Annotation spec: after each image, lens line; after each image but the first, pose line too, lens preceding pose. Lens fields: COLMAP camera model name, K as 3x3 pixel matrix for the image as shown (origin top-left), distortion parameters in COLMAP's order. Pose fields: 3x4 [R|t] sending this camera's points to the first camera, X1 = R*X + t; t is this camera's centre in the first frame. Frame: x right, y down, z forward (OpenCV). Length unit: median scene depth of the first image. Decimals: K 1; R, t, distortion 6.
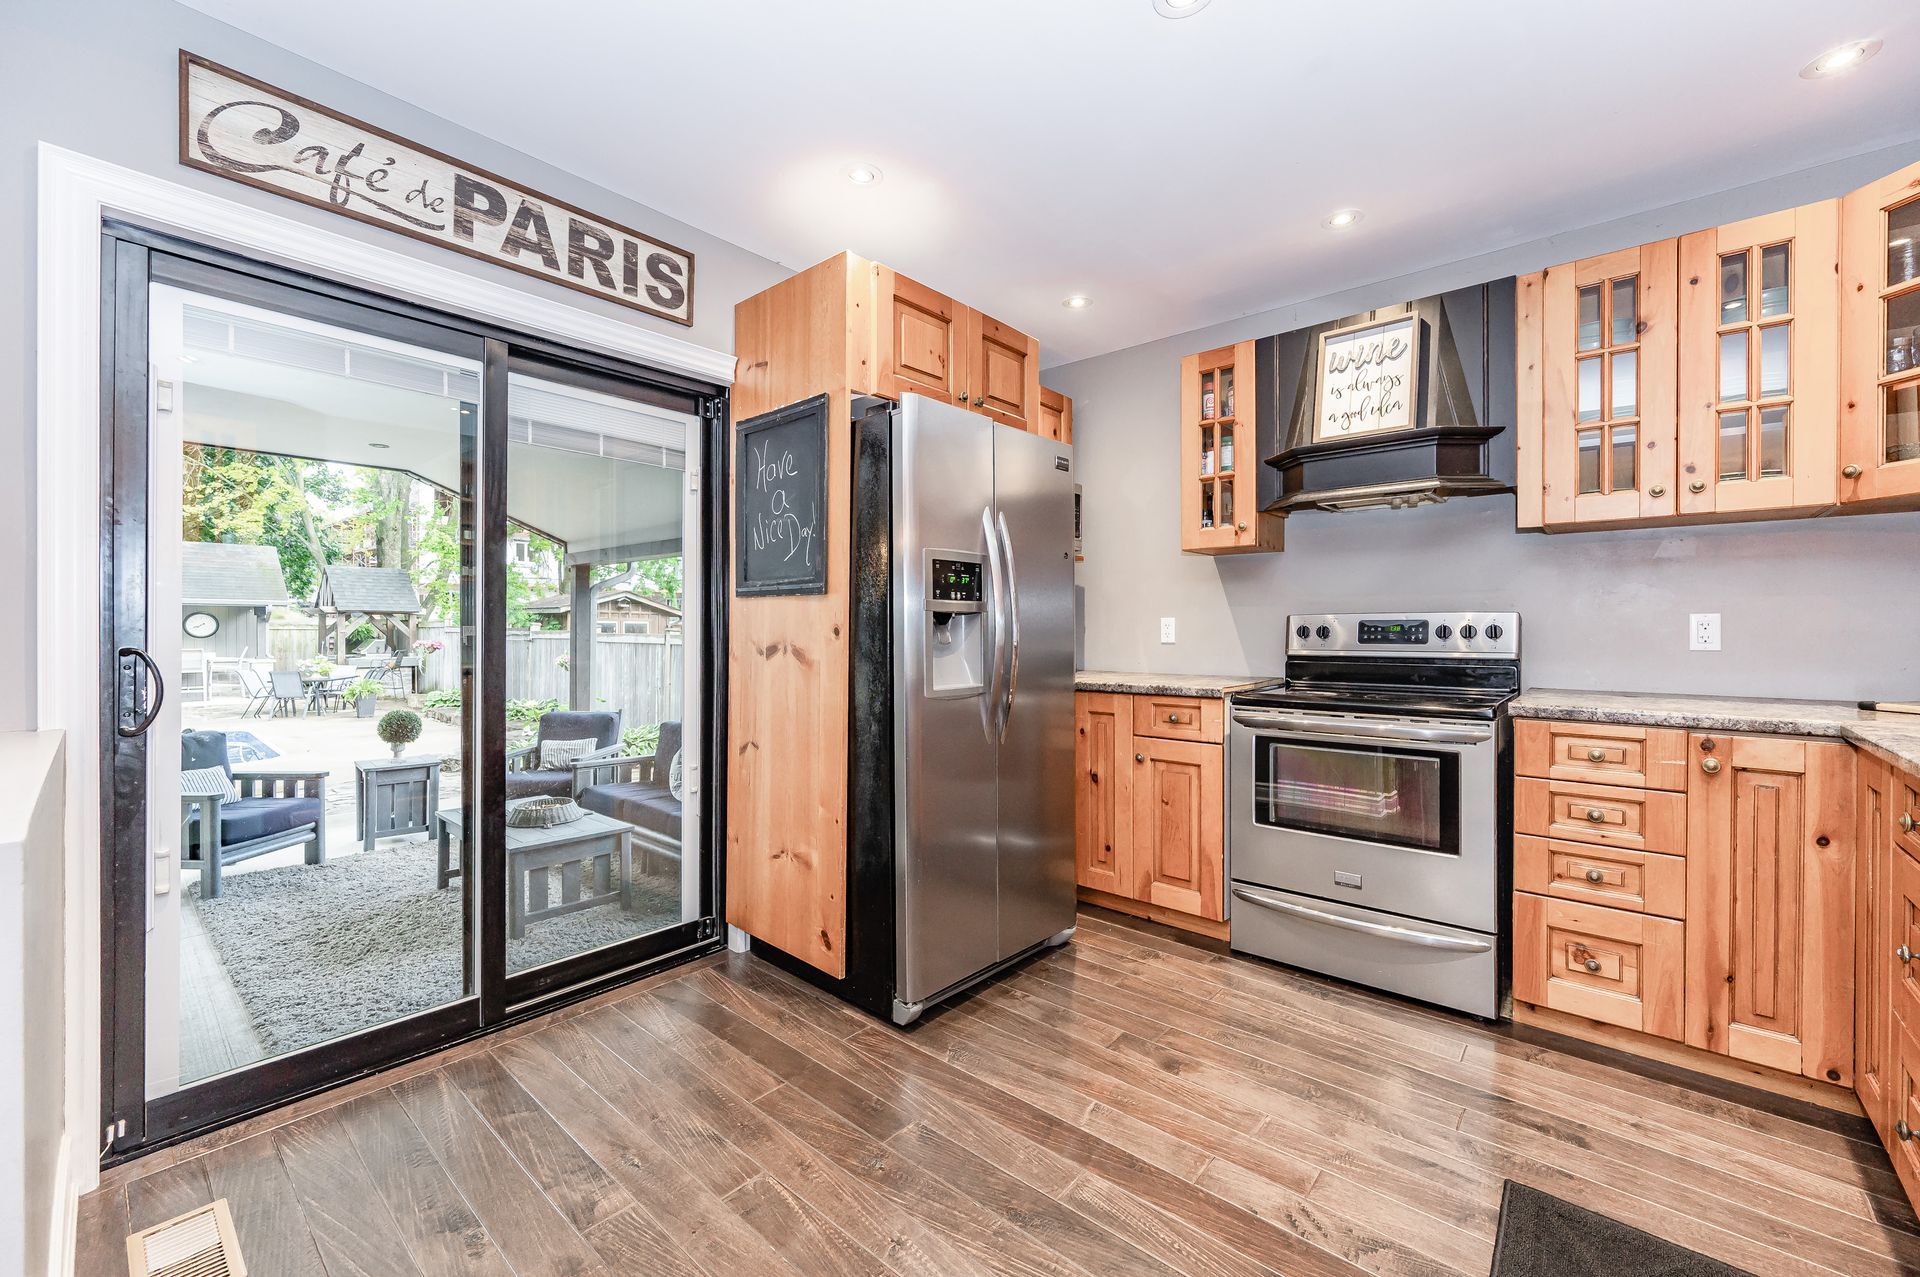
lens RADIAL K [[760.5, 0, 968.6], [0, 760.5, 633.6], [0, 0, 1]] dist [0.001860, 0.000110]
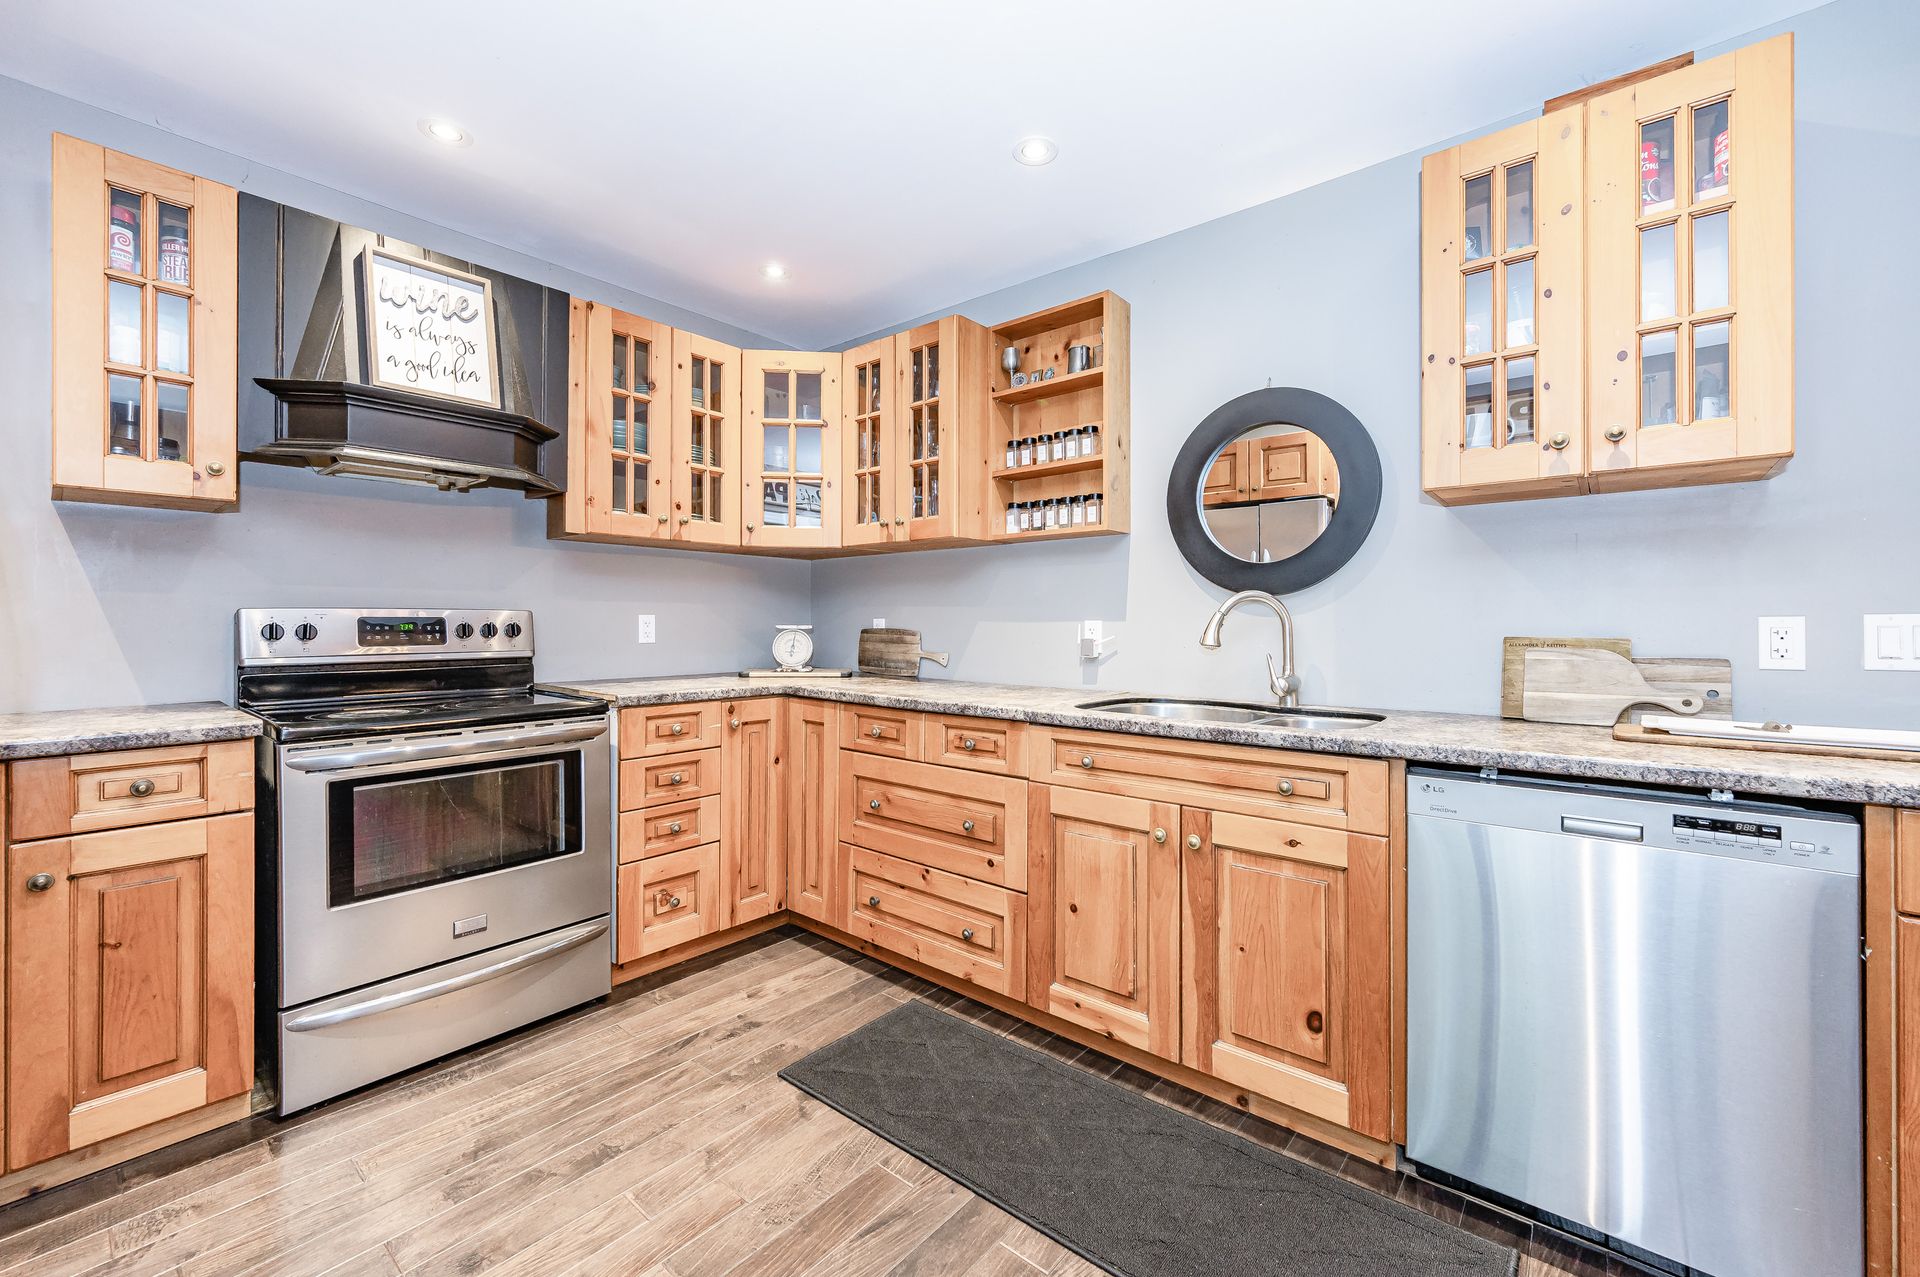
lens RADIAL K [[760.5, 0, 973.5], [0, 760.5, 624.8], [0, 0, 1]] dist [0.001860, 0.000110]
pose [[-0.003529, -0.000379, 0.999994, -0.332035], [0.008203, 0.999966, 0.000408, -0.005236], [-0.999960, 0.008205, -0.003525, 0.428286]]
